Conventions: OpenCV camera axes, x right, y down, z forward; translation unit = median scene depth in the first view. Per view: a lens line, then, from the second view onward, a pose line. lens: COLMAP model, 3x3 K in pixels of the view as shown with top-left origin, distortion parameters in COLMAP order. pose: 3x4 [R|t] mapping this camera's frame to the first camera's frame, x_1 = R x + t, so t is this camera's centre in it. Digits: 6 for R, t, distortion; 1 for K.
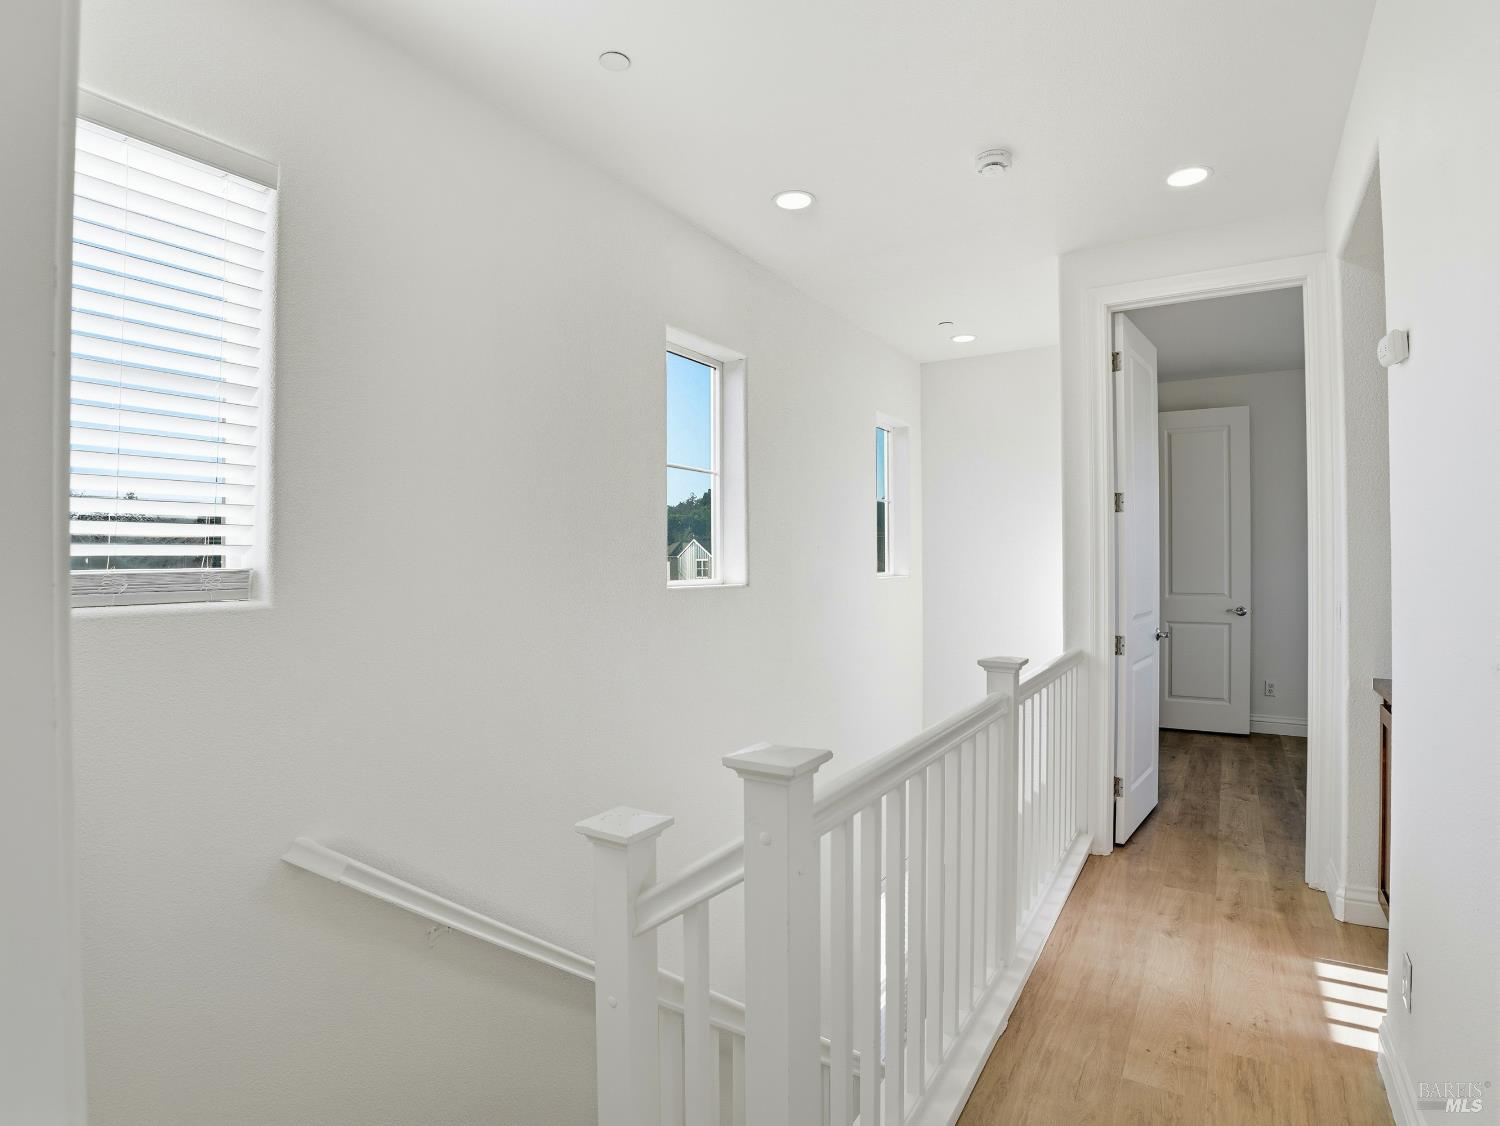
lens RADIAL K [[789.5, 0, 749.9], [0, 789.5, 568.6], [0, 0, 1]] dist [-0.073025, 0.018099]
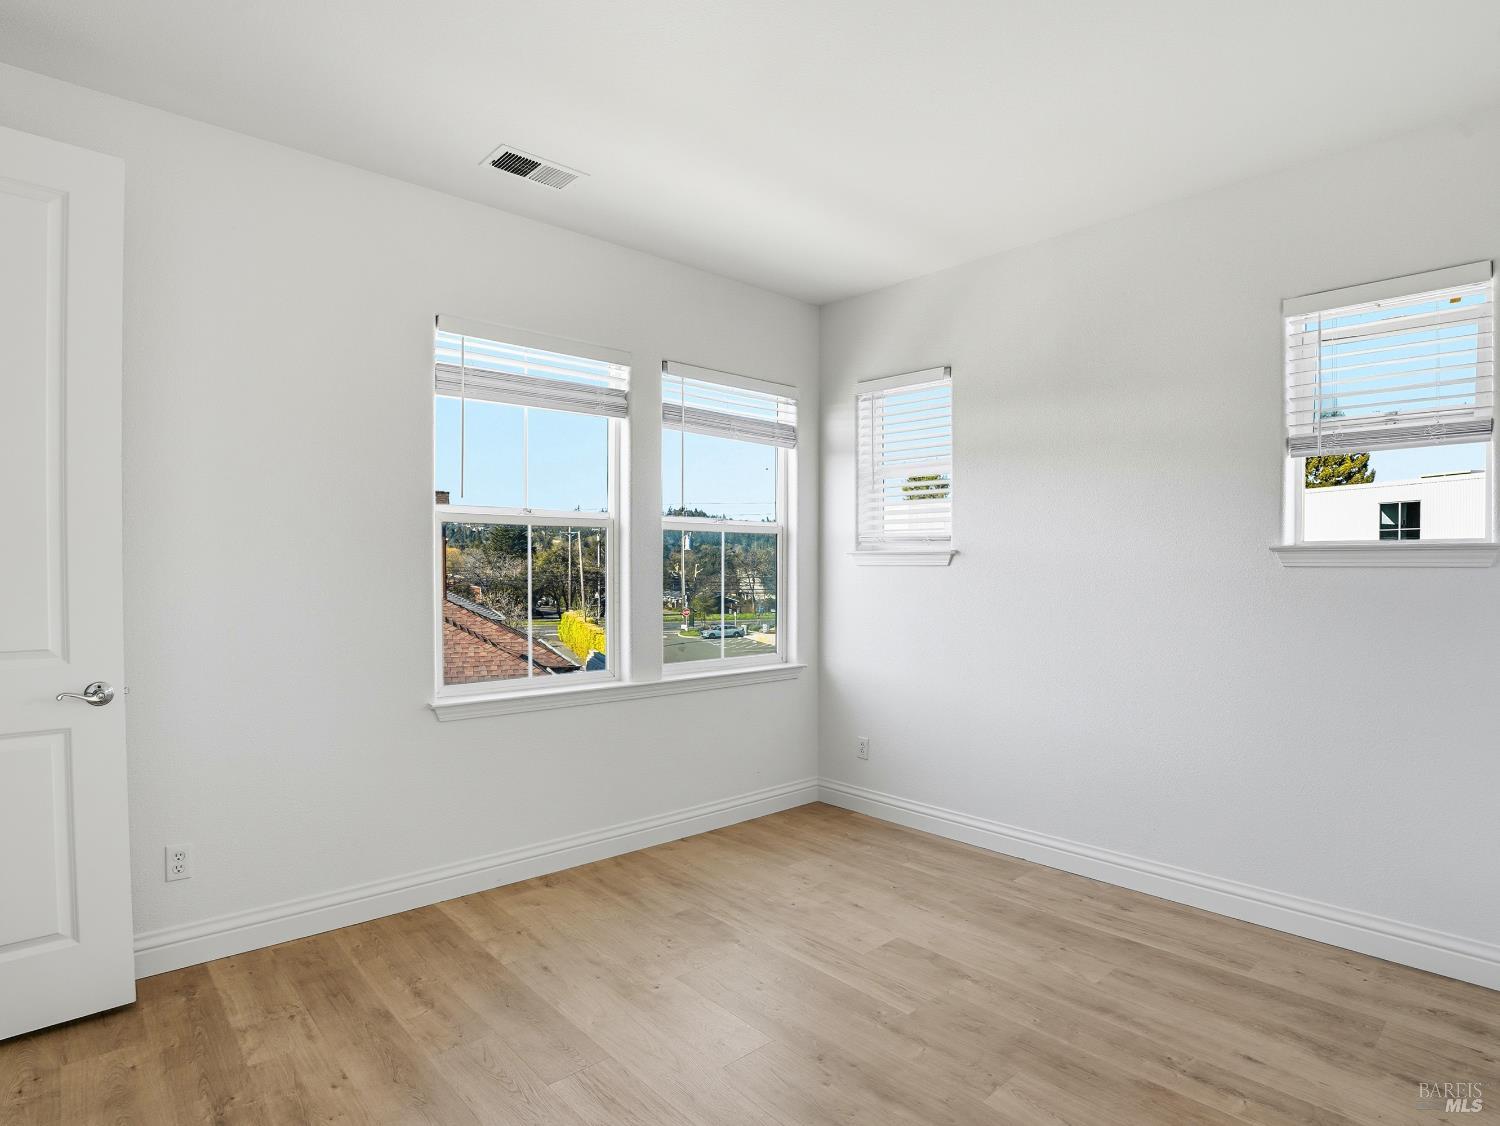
lens RADIAL K [[809.6, 0, 744.2], [0, 809.6, 575.6], [0, 0, 1]] dist [-0.074698, 0.019315]
pose [[0.279871, -0.008029, 0.960004, 0.359145], [0.006597, 0.999958, 0.006440, -0.002984], [-0.960015, 0.004531, 0.279912, 0.581741]]
